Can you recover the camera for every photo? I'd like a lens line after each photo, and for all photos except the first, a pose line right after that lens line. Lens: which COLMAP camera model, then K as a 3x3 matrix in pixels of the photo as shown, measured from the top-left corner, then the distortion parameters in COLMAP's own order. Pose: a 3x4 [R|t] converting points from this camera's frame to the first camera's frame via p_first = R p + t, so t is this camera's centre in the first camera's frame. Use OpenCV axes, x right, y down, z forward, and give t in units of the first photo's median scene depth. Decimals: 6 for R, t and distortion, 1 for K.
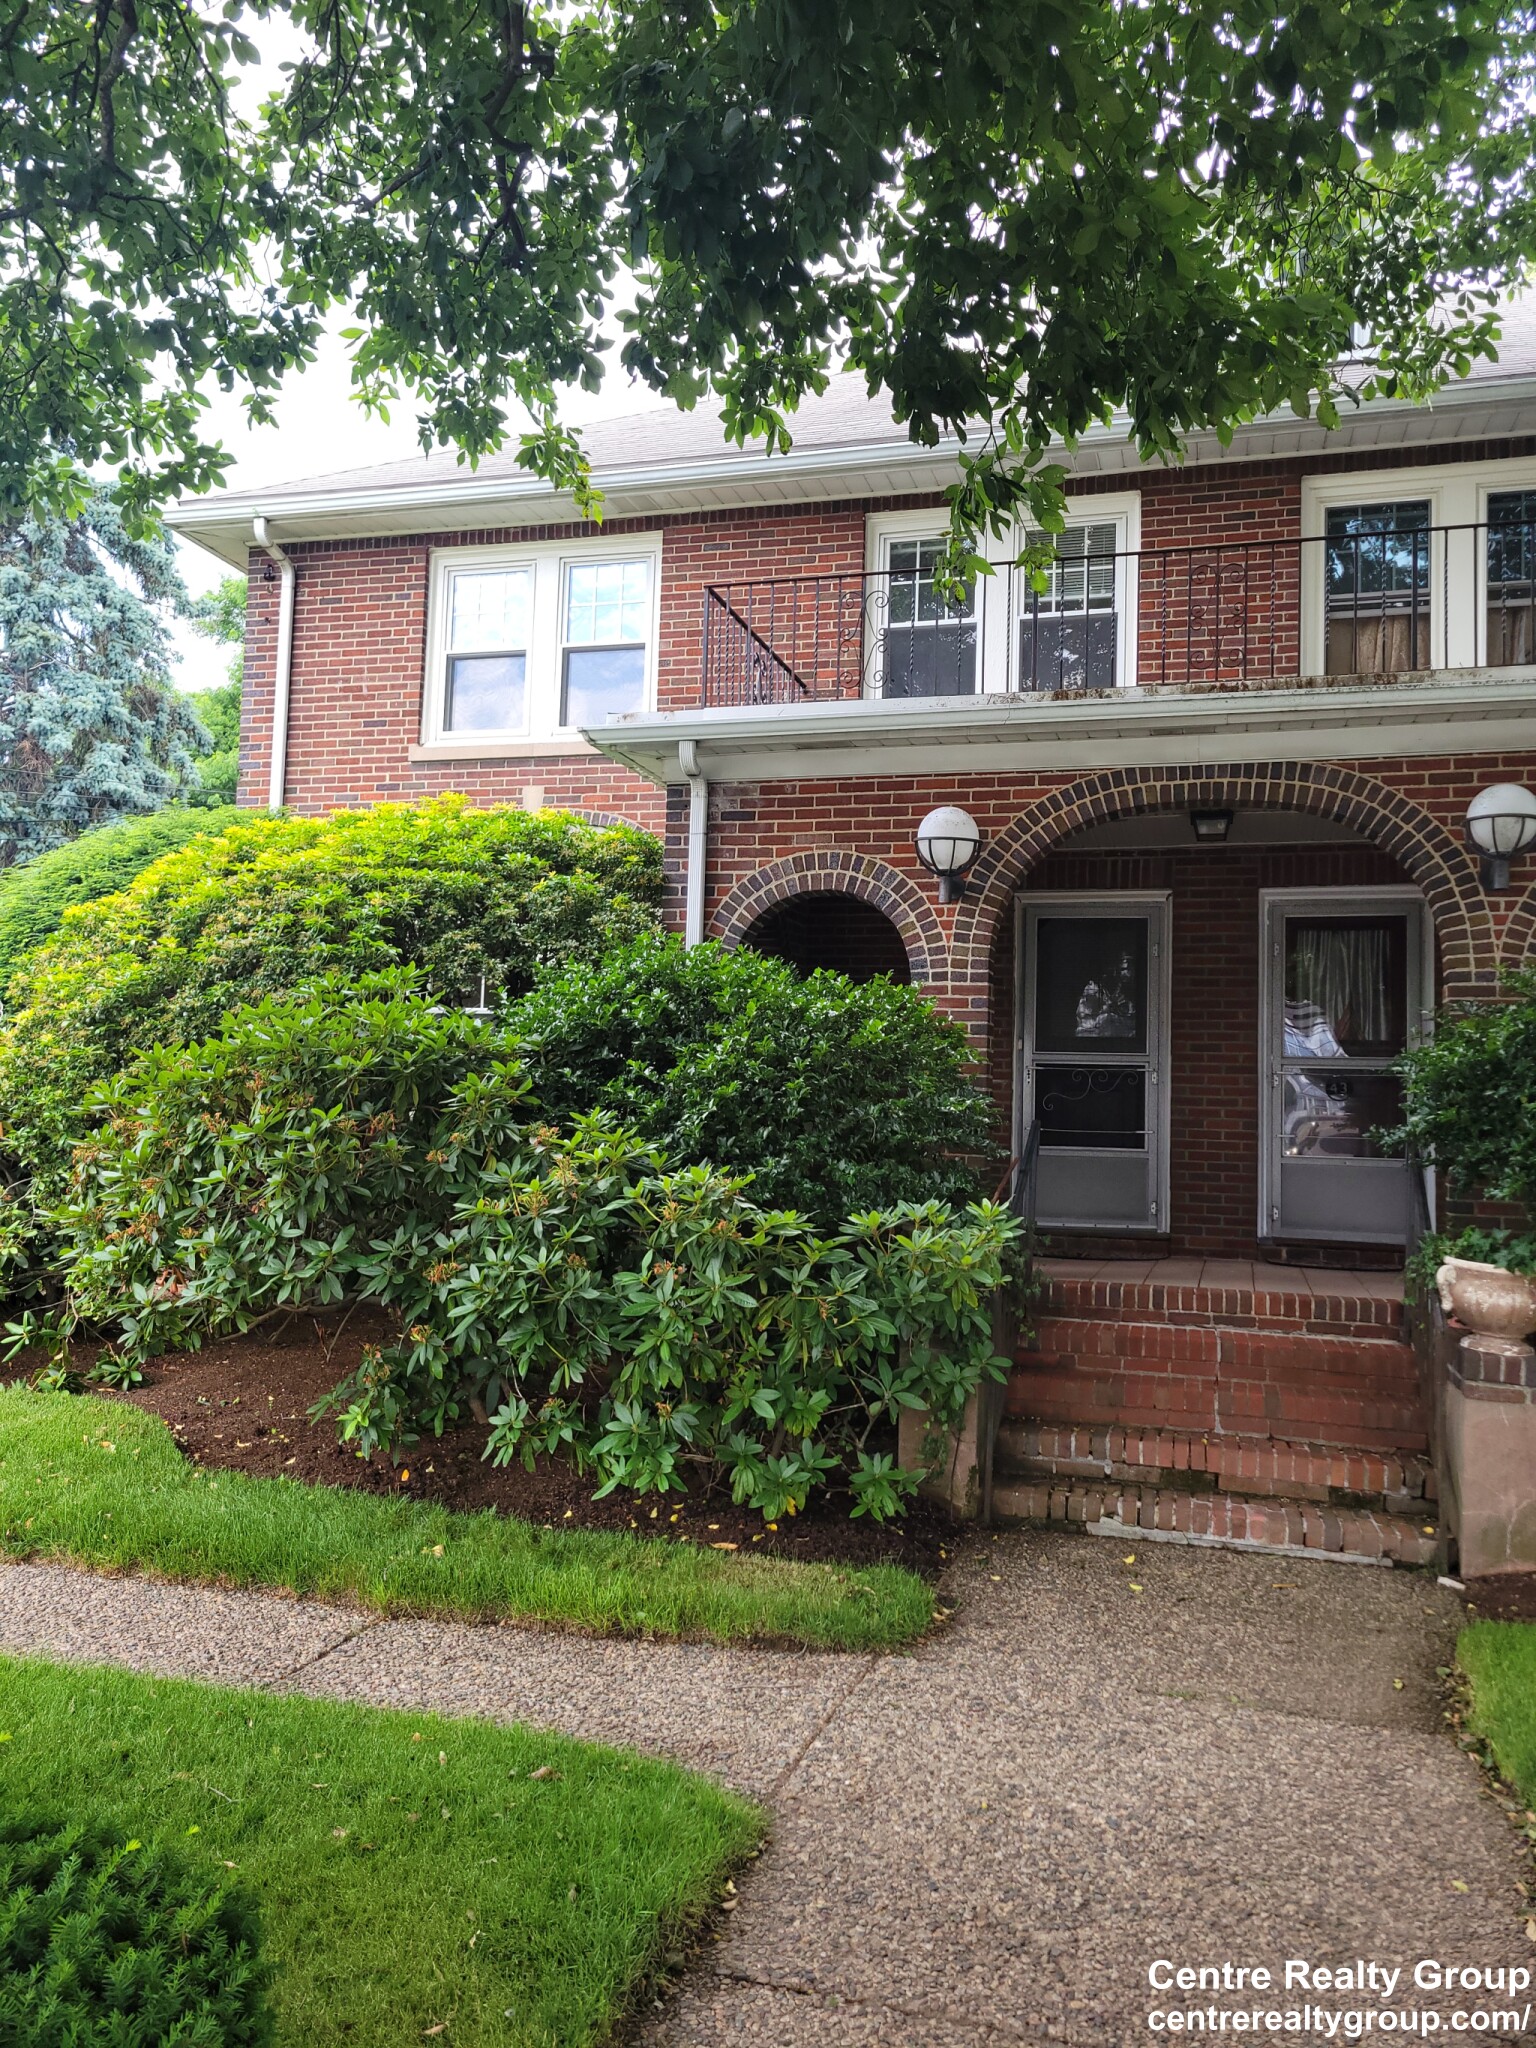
lens RADIAL K [[1548.3, 0, 798.1], [0, 1548.3, 1012.5], [0, 0, 1]] dist [0.057445, -0.025910]
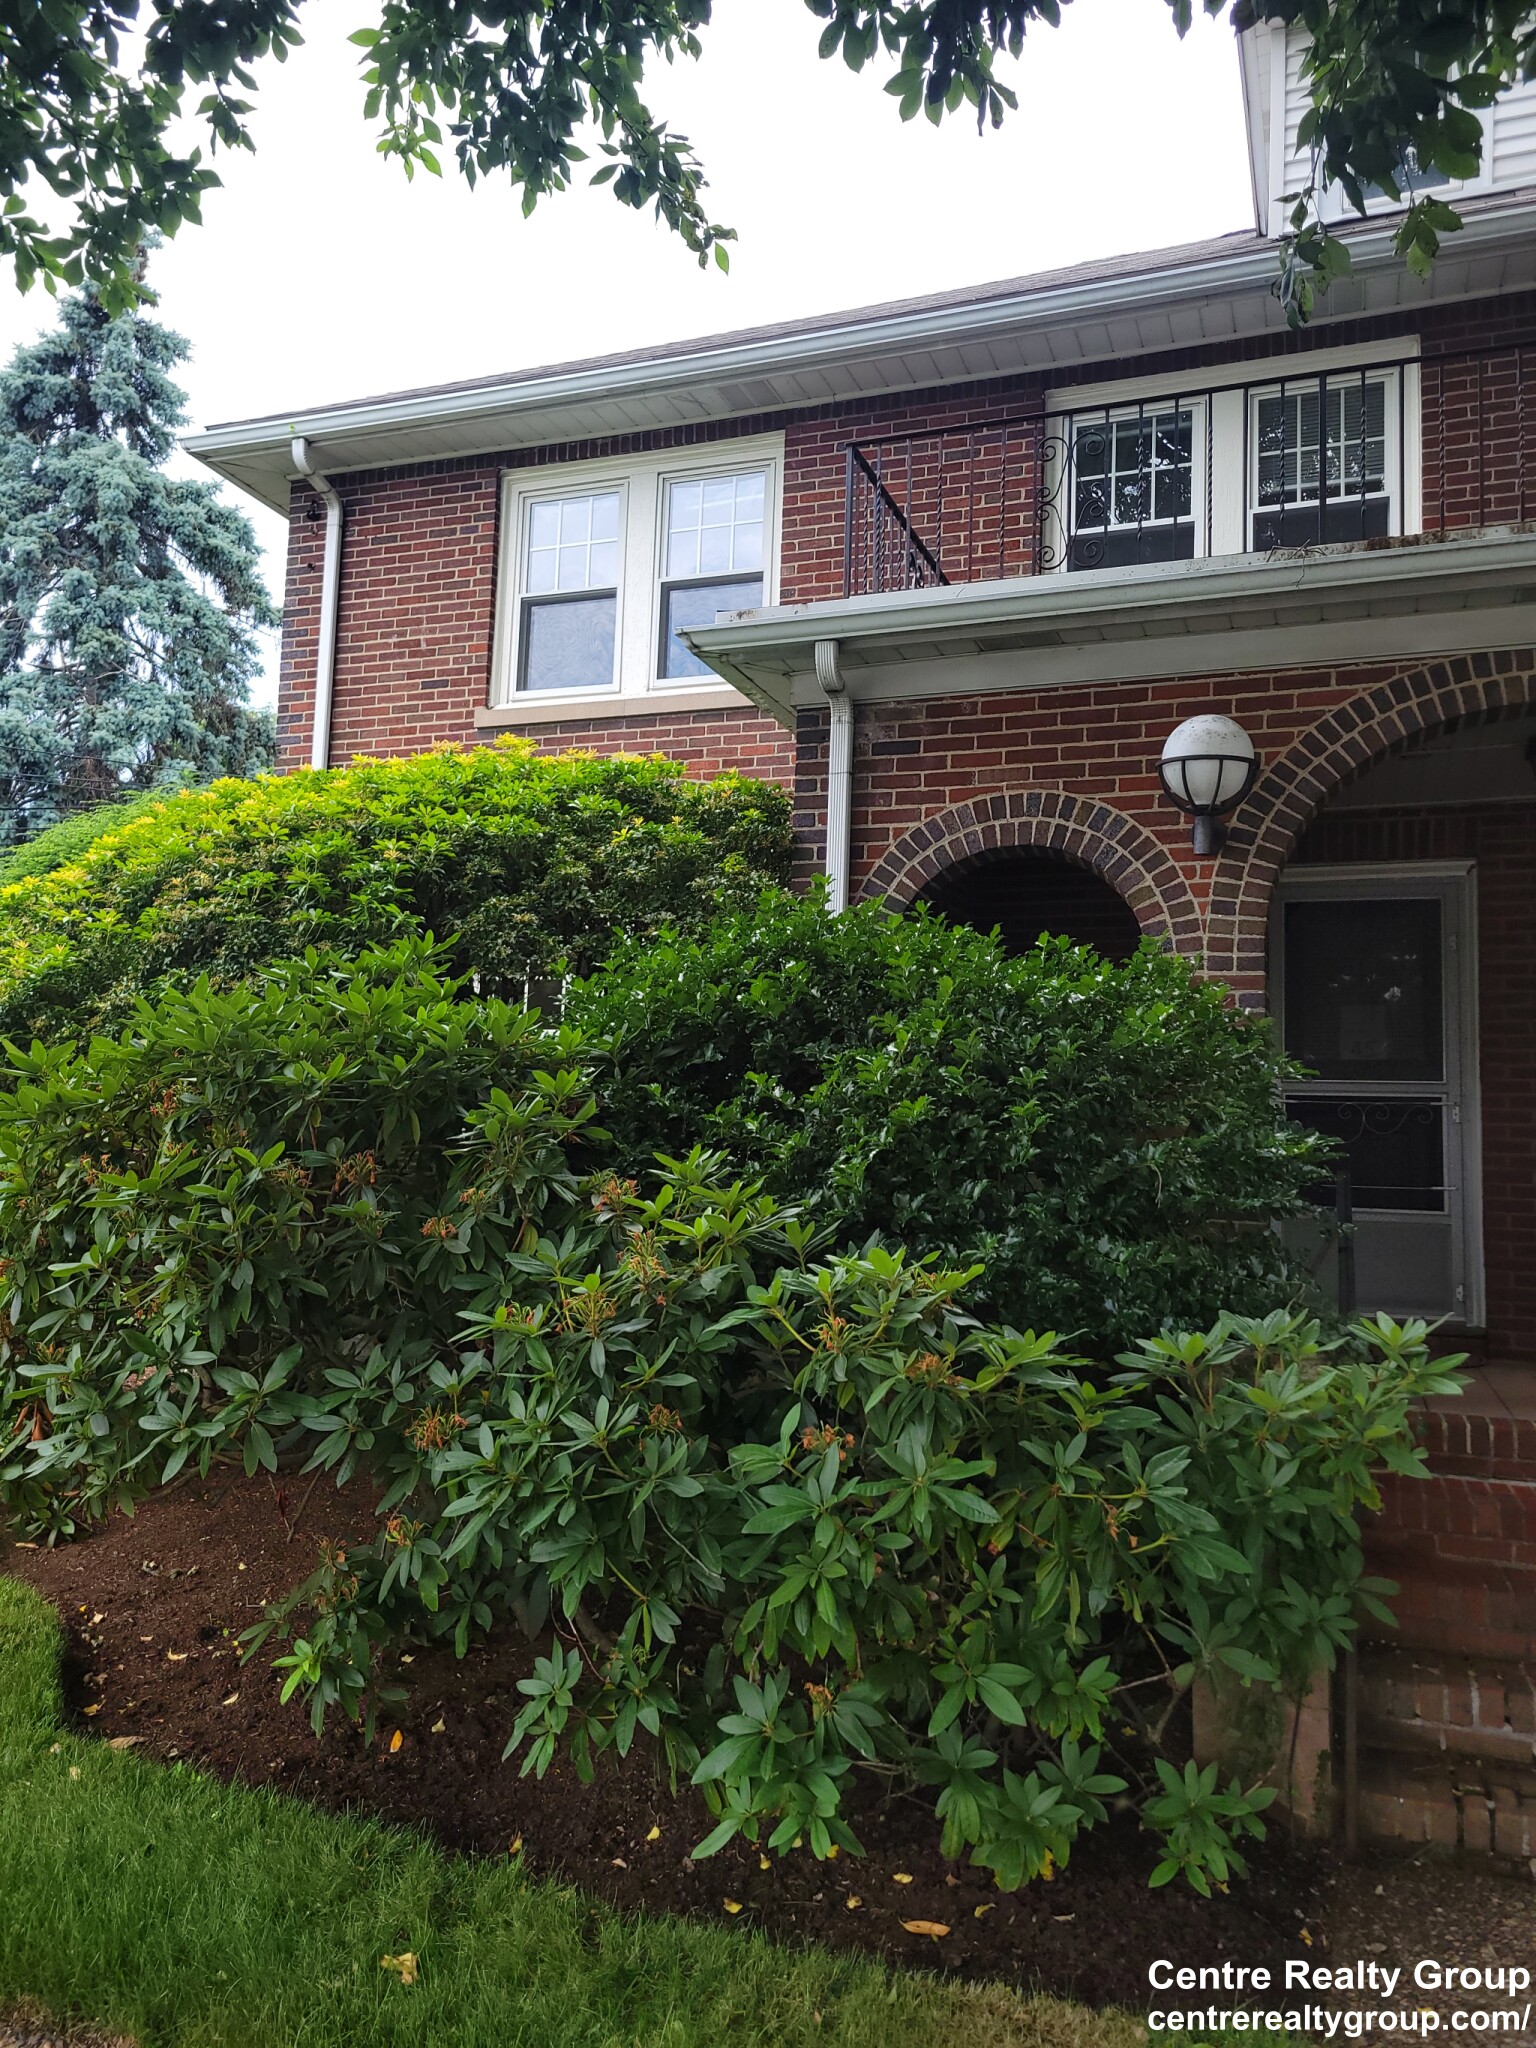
lens RADIAL K [[1548.3, 0, 798.1], [0, 1548.3, 1012.5], [0, 0, 1]] dist [0.057445, -0.025910]
pose [[0.997604, -0.004973, -0.069003, -0.037969], [0.002760, 0.999480, -0.032126, 0.021409], [0.069127, 0.031859, 0.997099, 0.303572]]
